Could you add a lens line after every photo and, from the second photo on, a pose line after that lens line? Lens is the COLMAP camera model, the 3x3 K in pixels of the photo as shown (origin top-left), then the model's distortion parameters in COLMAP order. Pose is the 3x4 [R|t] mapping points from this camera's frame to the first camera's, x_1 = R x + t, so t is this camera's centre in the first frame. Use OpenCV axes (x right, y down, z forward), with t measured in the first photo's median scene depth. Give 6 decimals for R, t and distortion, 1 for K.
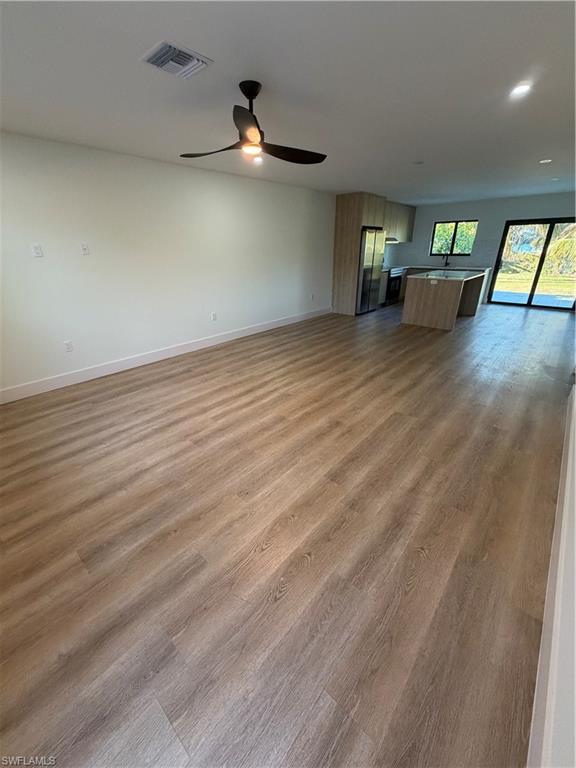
lens RADIAL K [[305.7, 0, 287.8], [0, 305.7, 384.0], [0, 0, 1]] dist [-0.001534, 0.000448]
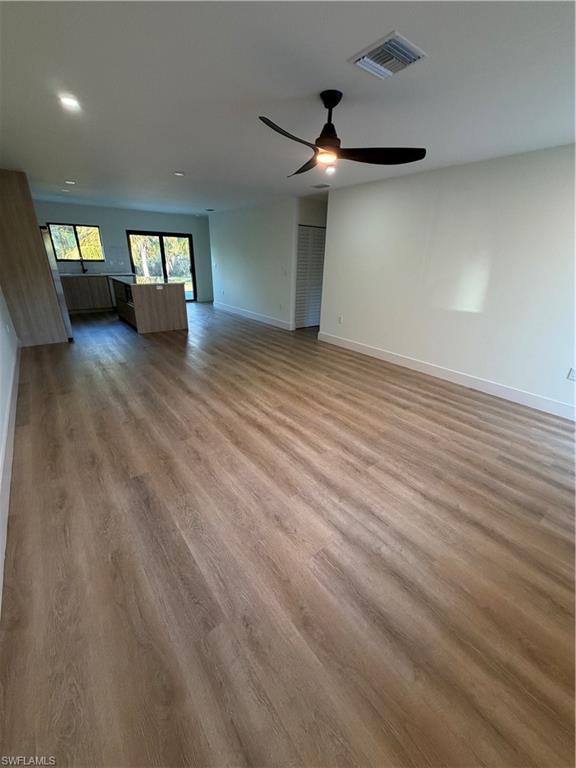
lens RADIAL K [[305.7, 0, 284.2], [0, 305.7, 385.5], [0, 0, 1]] dist [-0.001534, 0.000448]
pose [[0.186741, -0.369143, 0.910418, -0.792401], [0.377300, 0.882598, 0.280473, -0.272108], [-0.907068, 0.291125, 0.304095, 0.628531]]
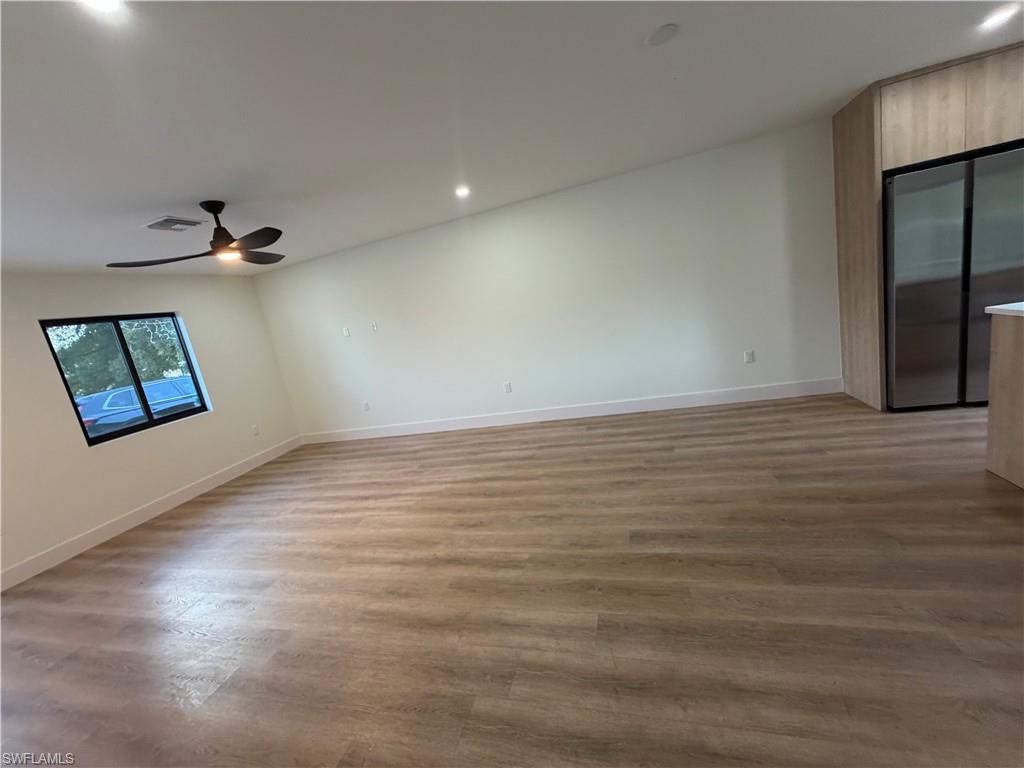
lens RADIAL K [[407.6, 0, 504.7], [0, 407.6, 390.5], [0, 0, 1]] dist [-0.001534, 0.000448]
pose [[0.417541, 0.117636, -0.901011, 0.898981], [-0.202046, 0.978780, 0.034159, -0.341015], [0.885910, 0.167783, 0.432449, 0.783847]]
